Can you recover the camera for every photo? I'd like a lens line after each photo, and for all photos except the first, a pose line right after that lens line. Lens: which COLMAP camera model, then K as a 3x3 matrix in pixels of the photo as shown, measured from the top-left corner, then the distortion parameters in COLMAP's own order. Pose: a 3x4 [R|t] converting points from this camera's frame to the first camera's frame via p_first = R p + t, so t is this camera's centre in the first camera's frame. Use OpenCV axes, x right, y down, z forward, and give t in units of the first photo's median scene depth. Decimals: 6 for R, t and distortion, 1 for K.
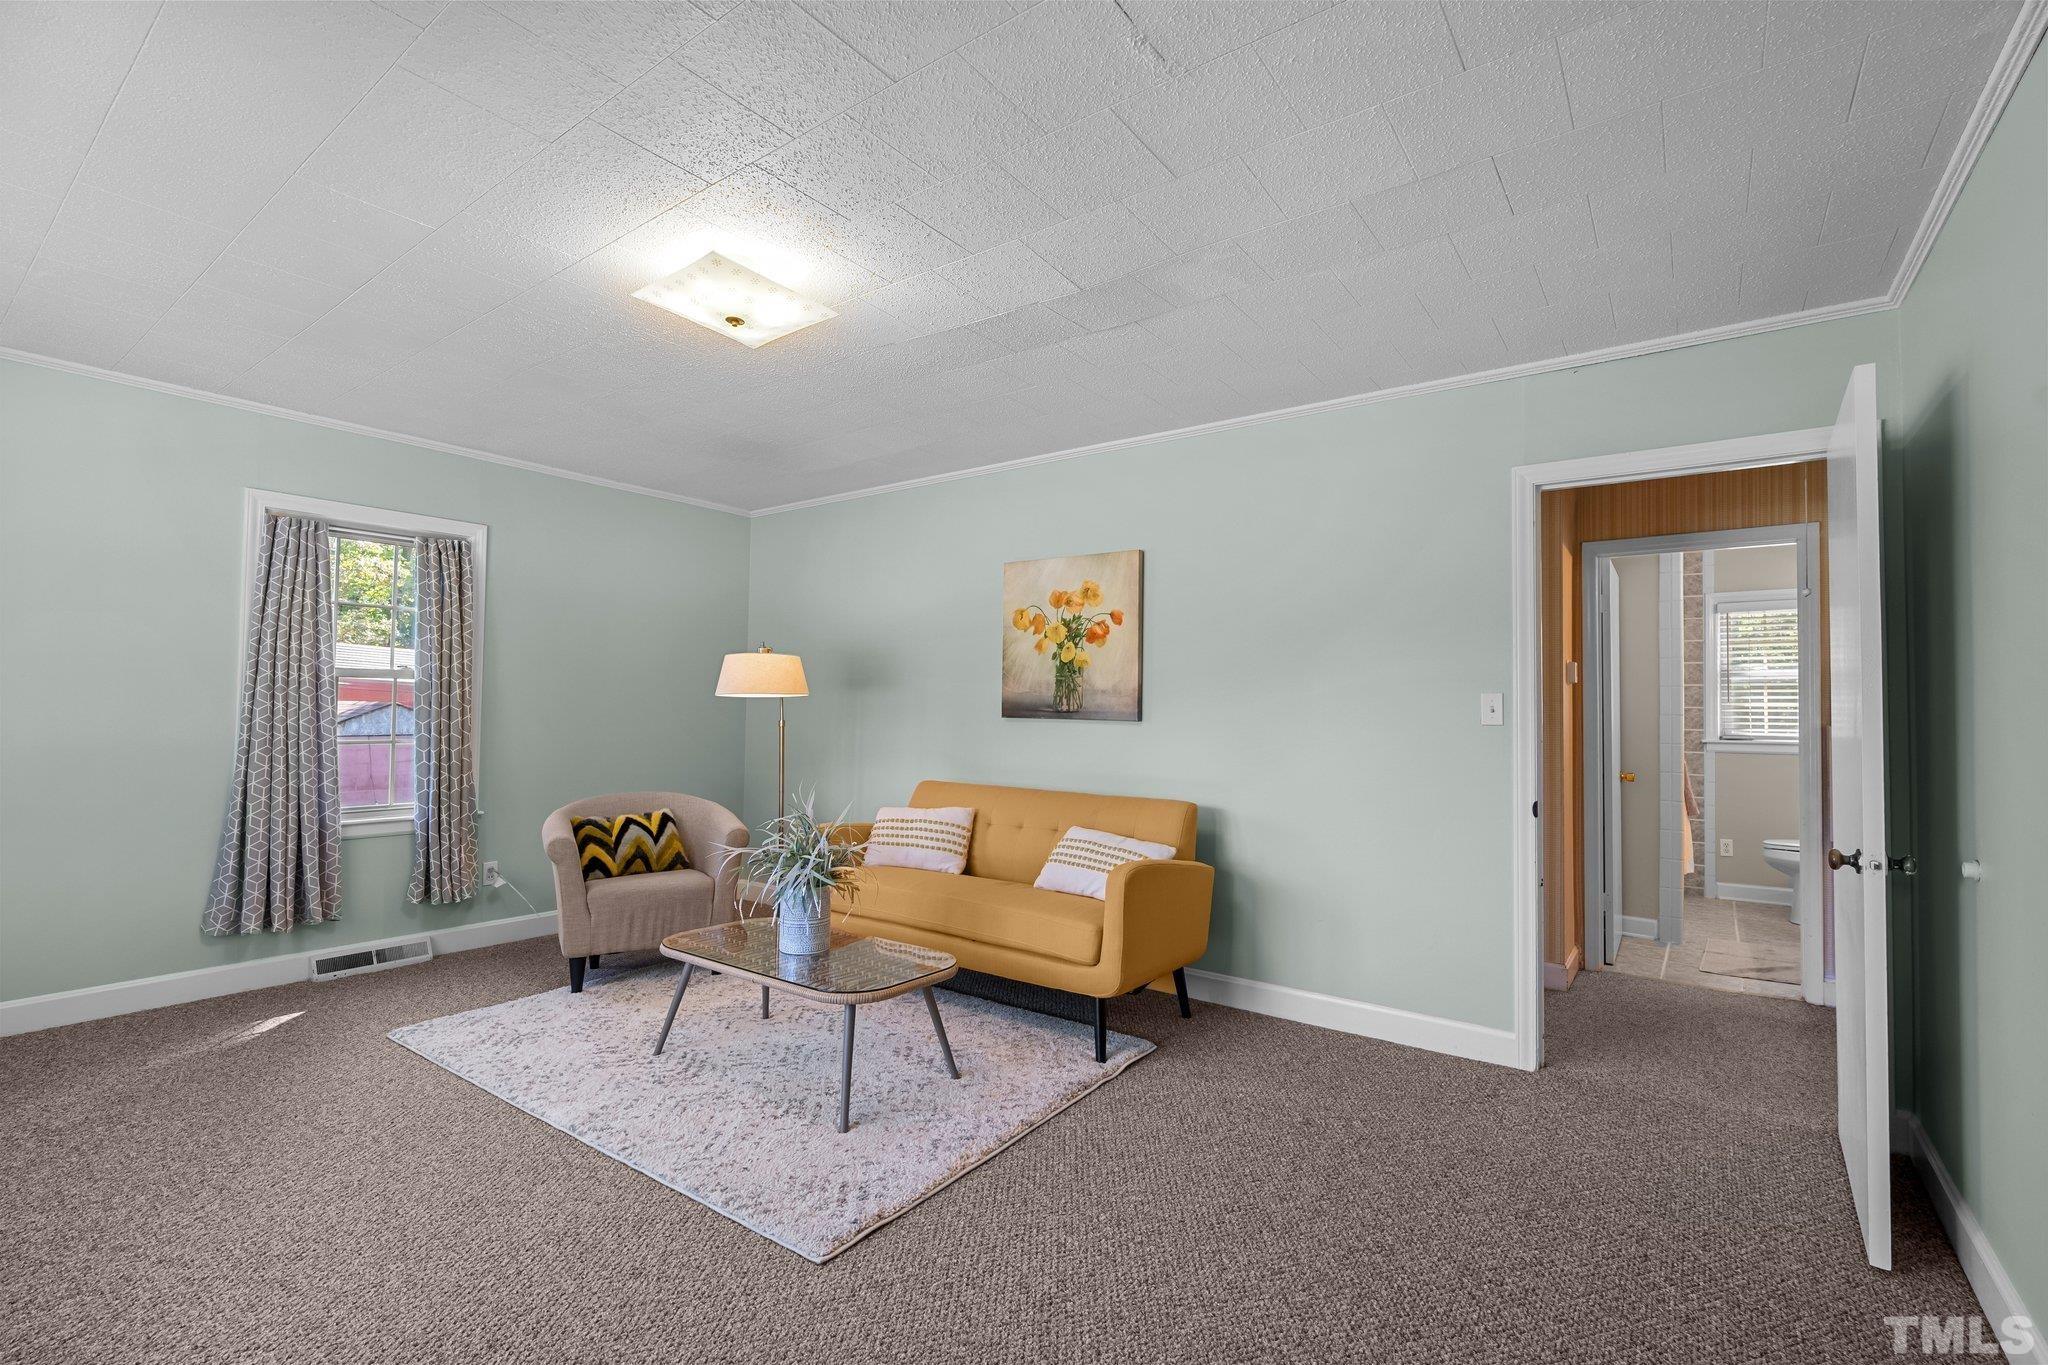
lens RADIAL K [[905.3, 0, 1024.0], [0, 905.3, 682.5], [0, 0, 1]] dist [-0.002510, 0.000428]
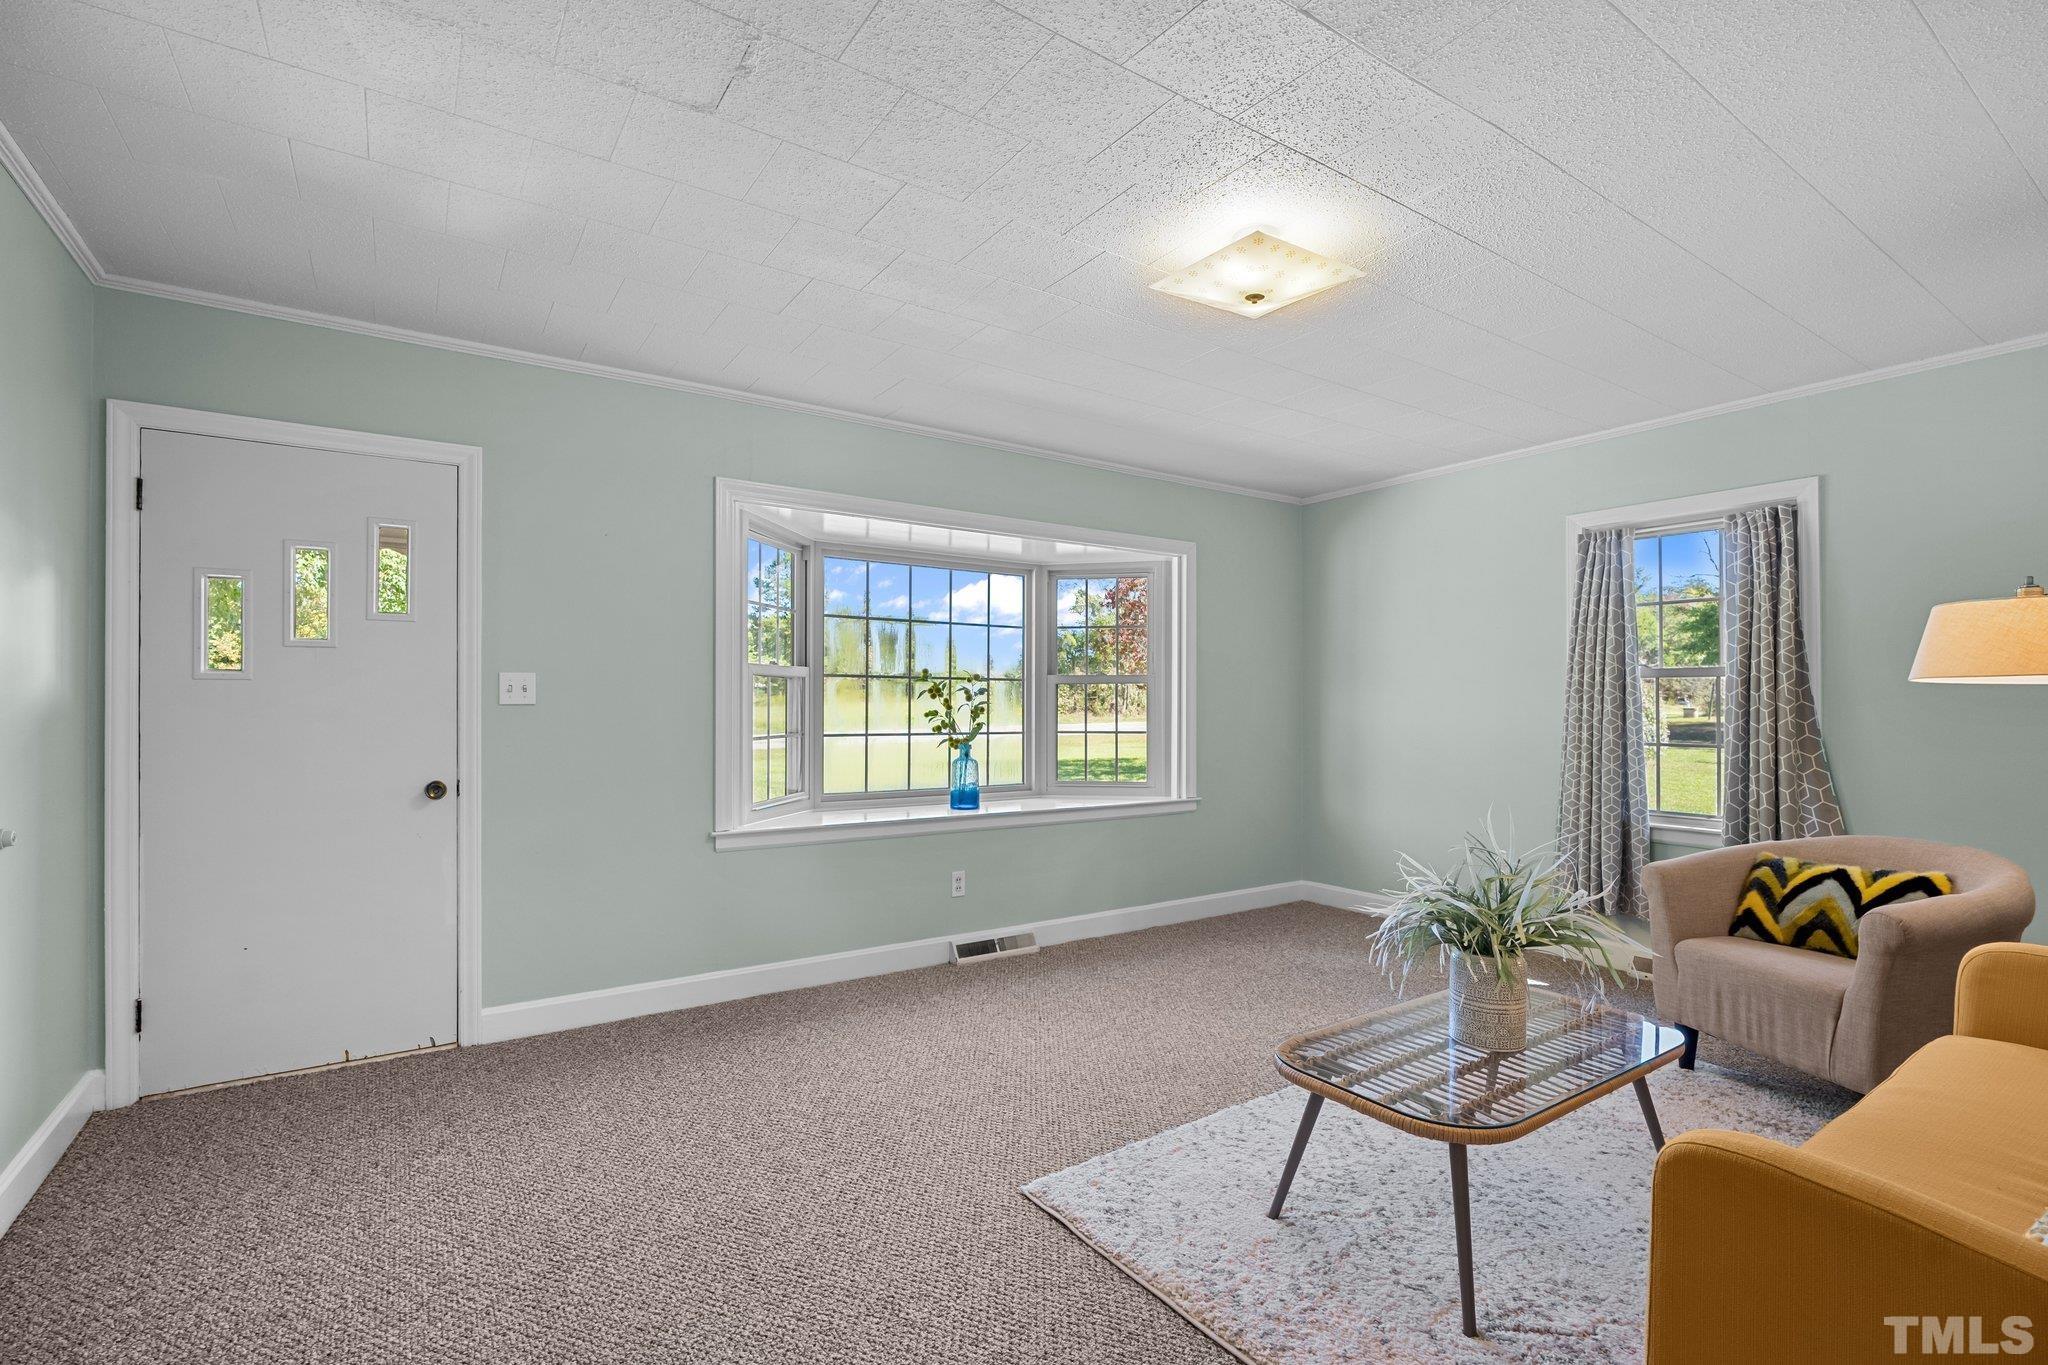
lens RADIAL K [[908.6, 0, 1017.9], [0, 908.6, 705.6], [0, 0, 1]] dist [-0.002227, 0.000560]
pose [[-0.332862, -0.013475, -0.942879, 0.401659], [0.019441, 0.999587, -0.021149, 0.030873], [0.942775, -0.025371, -0.332463, 0.656956]]
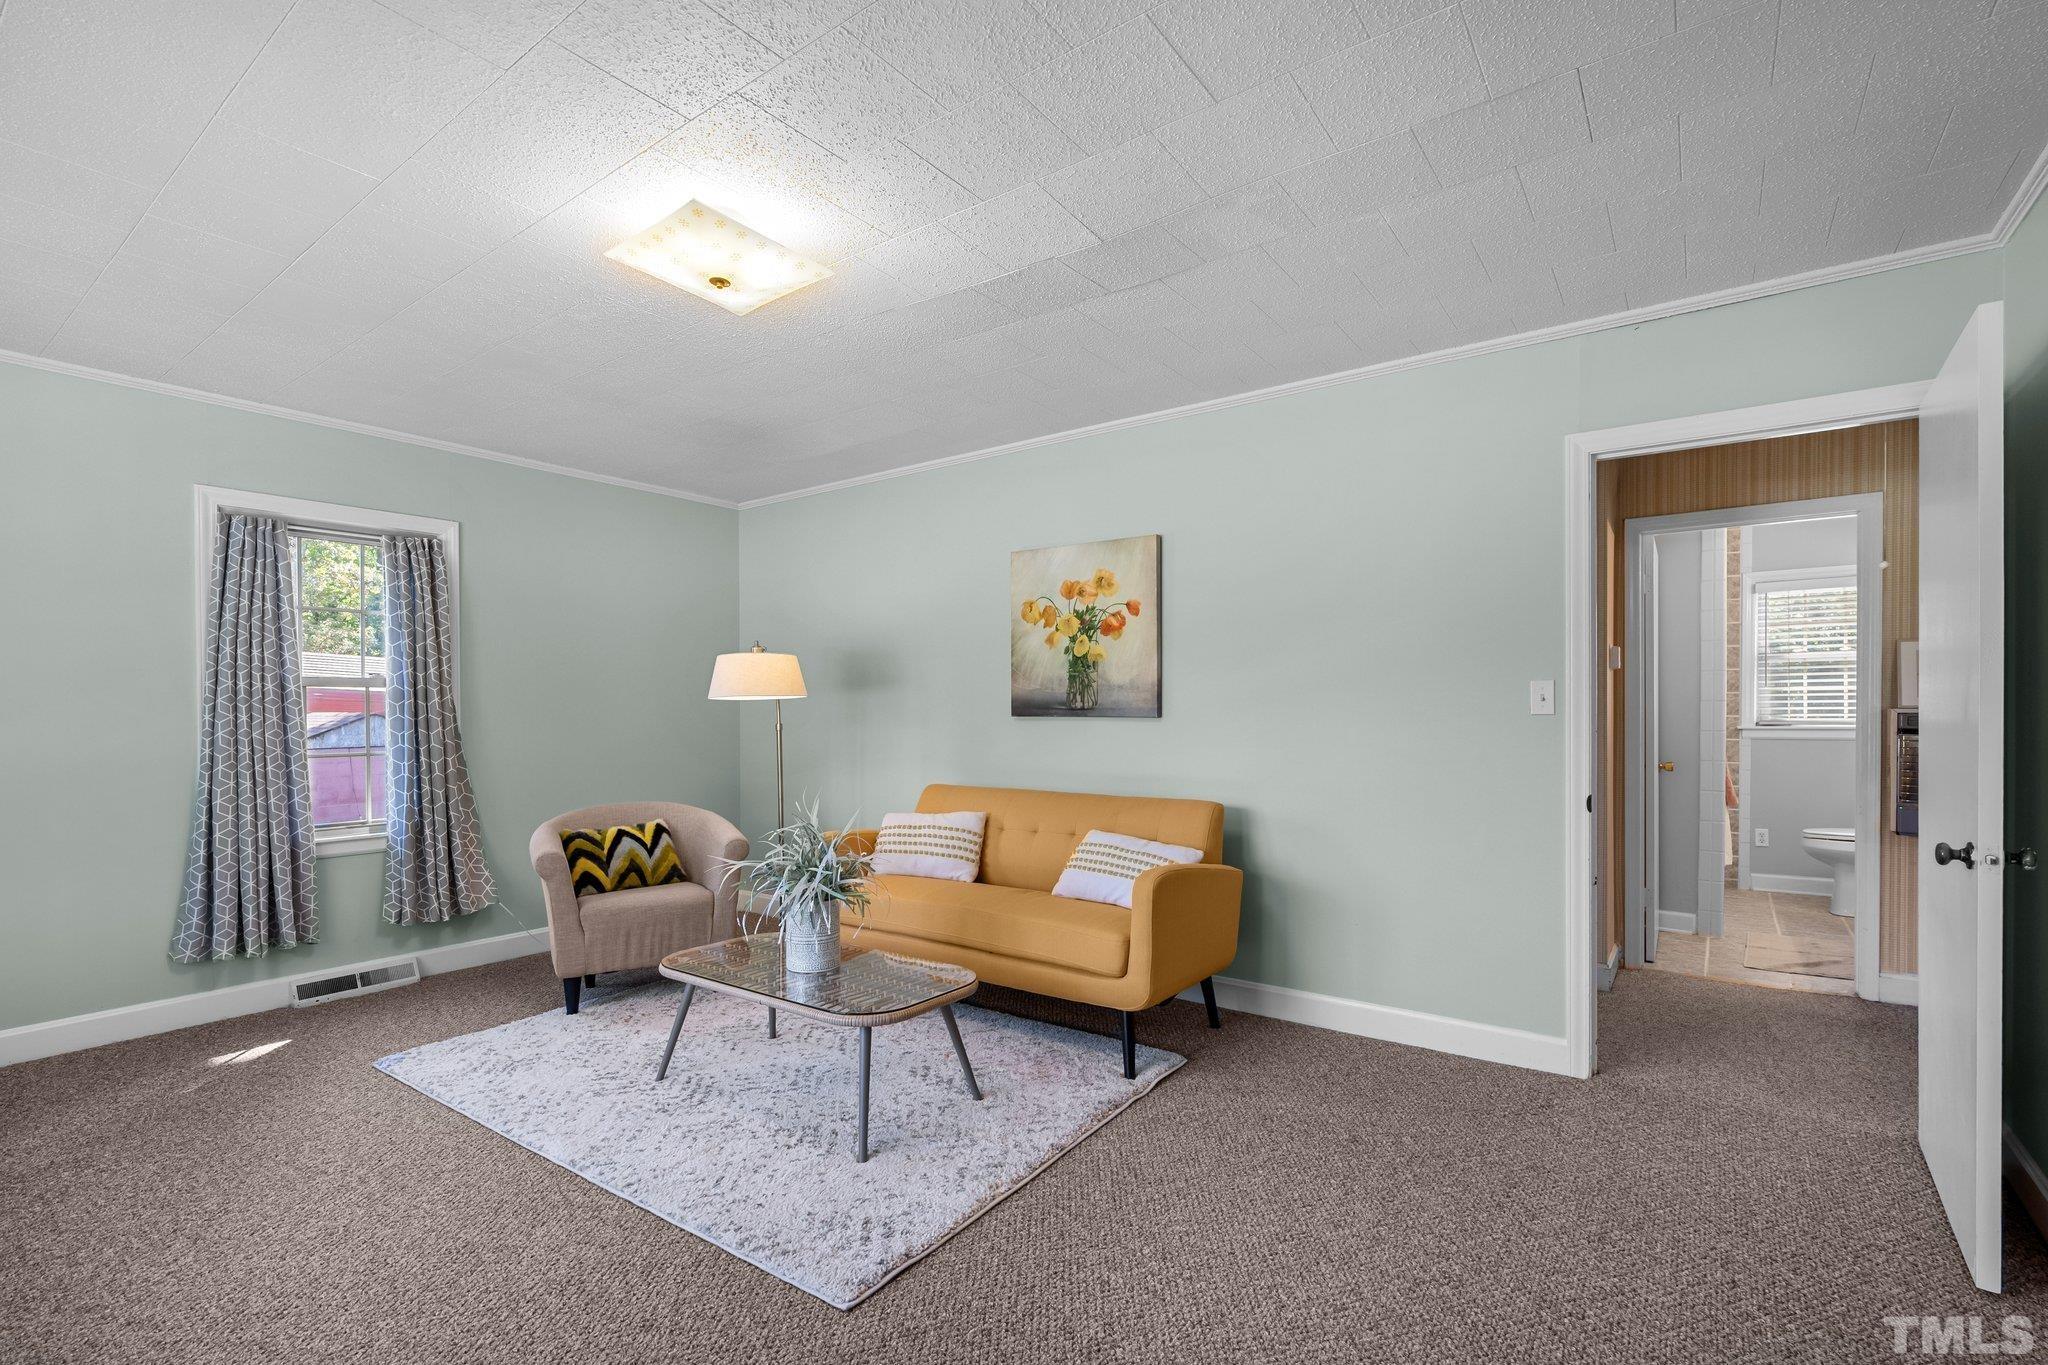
lens RADIAL K [[922.8, 0, 1022.7], [0, 922.8, 716.3], [0, 0, 1]] dist [-0.001582, -0.000258]
pose [[0.999822, -0.018591, 0.003260, -0.017495], [0.018451, 0.999085, 0.038594, 0.001709], [-0.003975, -0.038526, 0.999250, 0.038928]]
